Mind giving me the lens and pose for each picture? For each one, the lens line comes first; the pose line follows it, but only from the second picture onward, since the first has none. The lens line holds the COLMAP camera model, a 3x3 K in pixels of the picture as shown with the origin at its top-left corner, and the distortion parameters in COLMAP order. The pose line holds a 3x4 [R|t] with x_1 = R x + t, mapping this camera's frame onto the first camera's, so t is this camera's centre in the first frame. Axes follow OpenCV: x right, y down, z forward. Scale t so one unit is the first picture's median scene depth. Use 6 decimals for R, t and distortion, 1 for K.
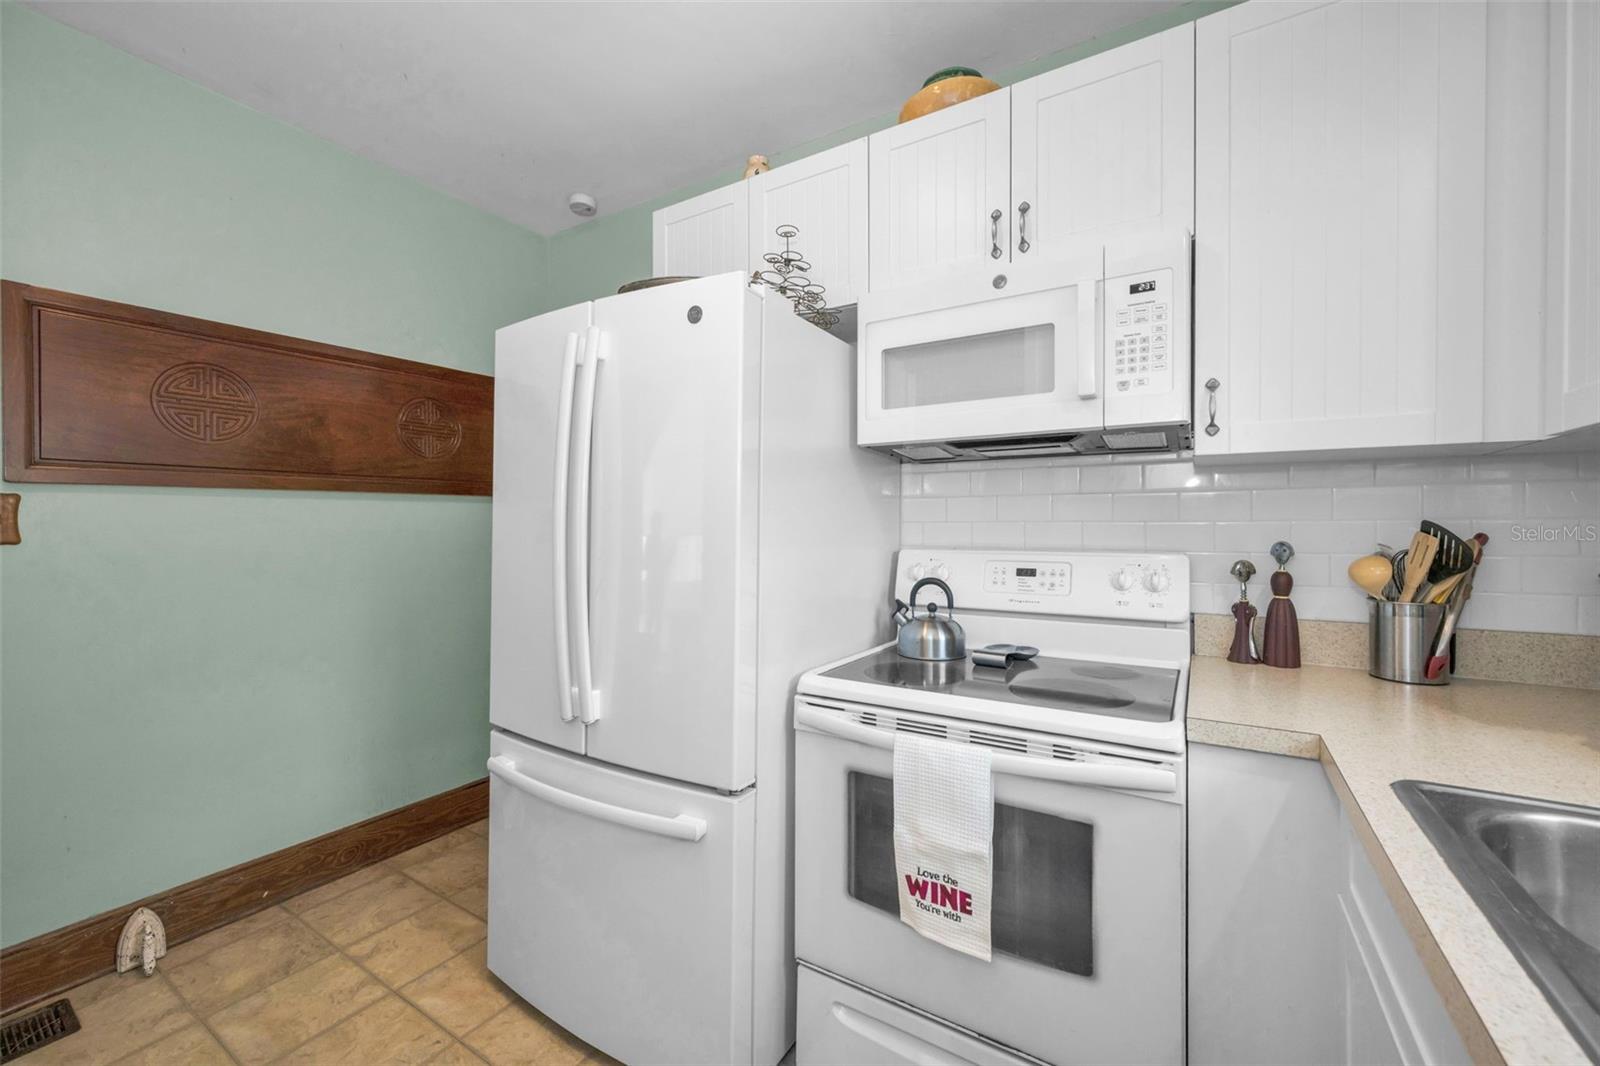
lens RADIAL K [[645.8, 0, 805.1], [0, 645.8, 525.8], [0, 0, 1]] dist [0.000346, -0.000157]
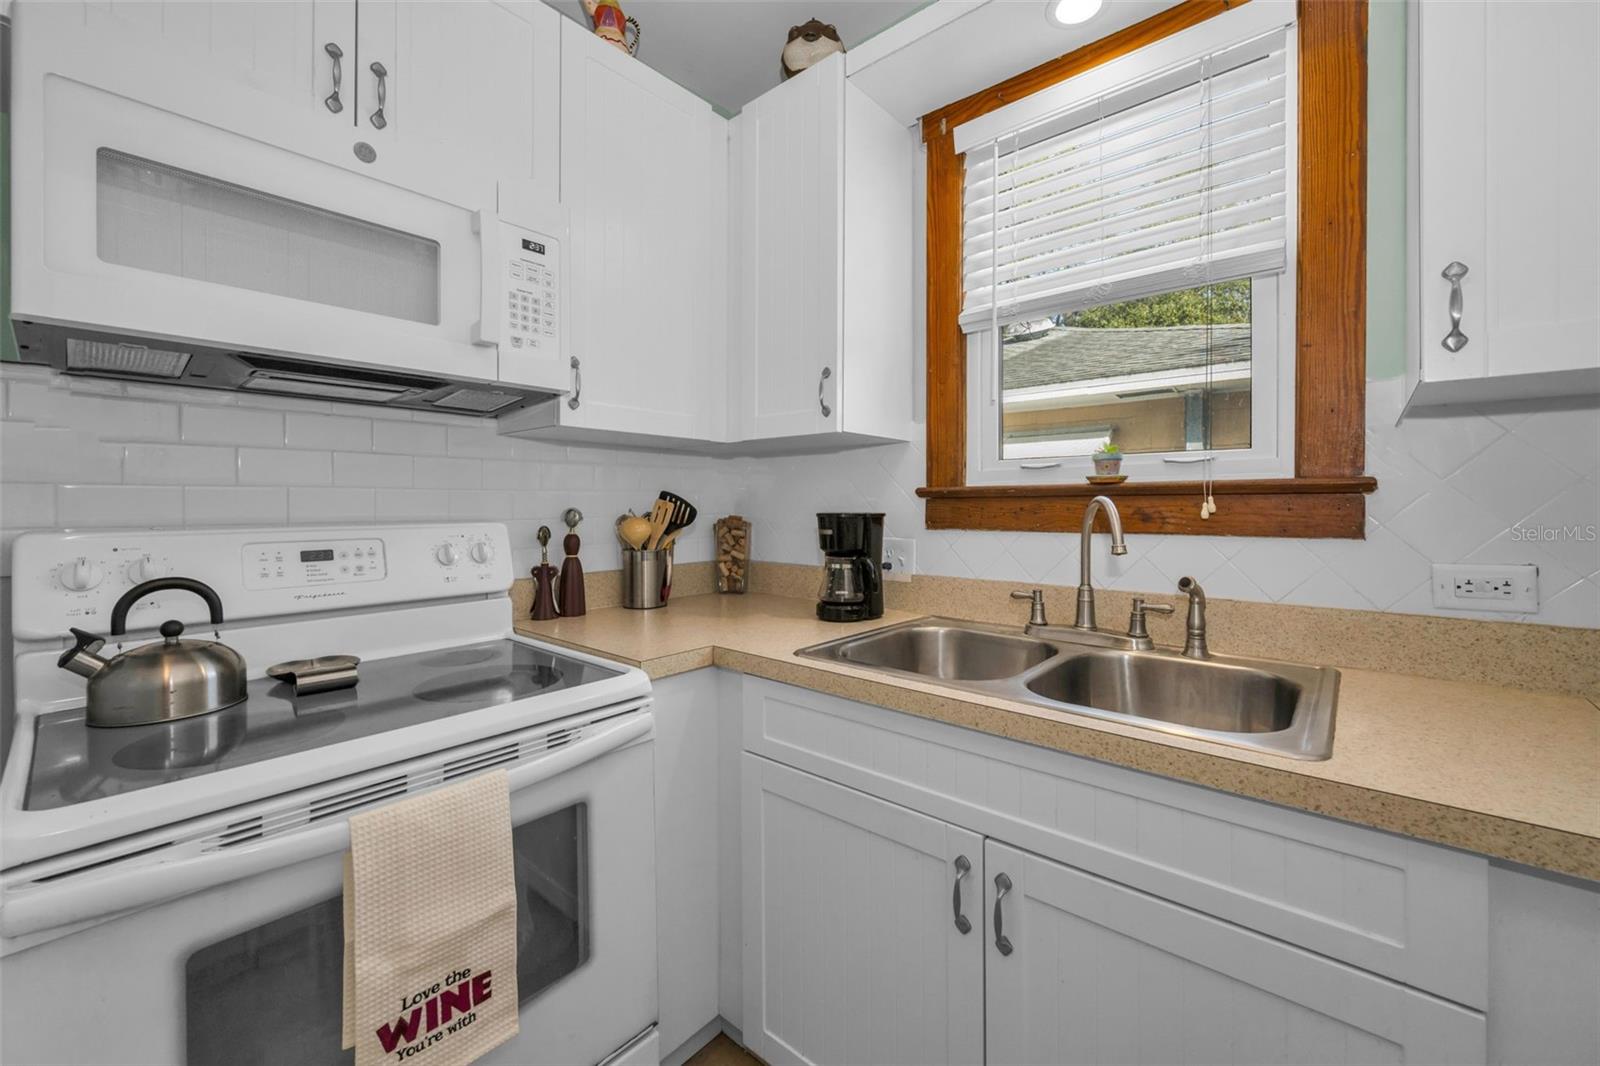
lens RADIAL K [[645.8, 0, 815.1], [0, 645.8, 502.4], [0, 0, 1]] dist [0.000346, -0.000157]
pose [[0.151037, 0.002056, 0.988526, -0.367959], [0.004585, 0.999986, -0.002780, 0.021106], [-0.988517, 0.004952, 0.151025, 0.425134]]
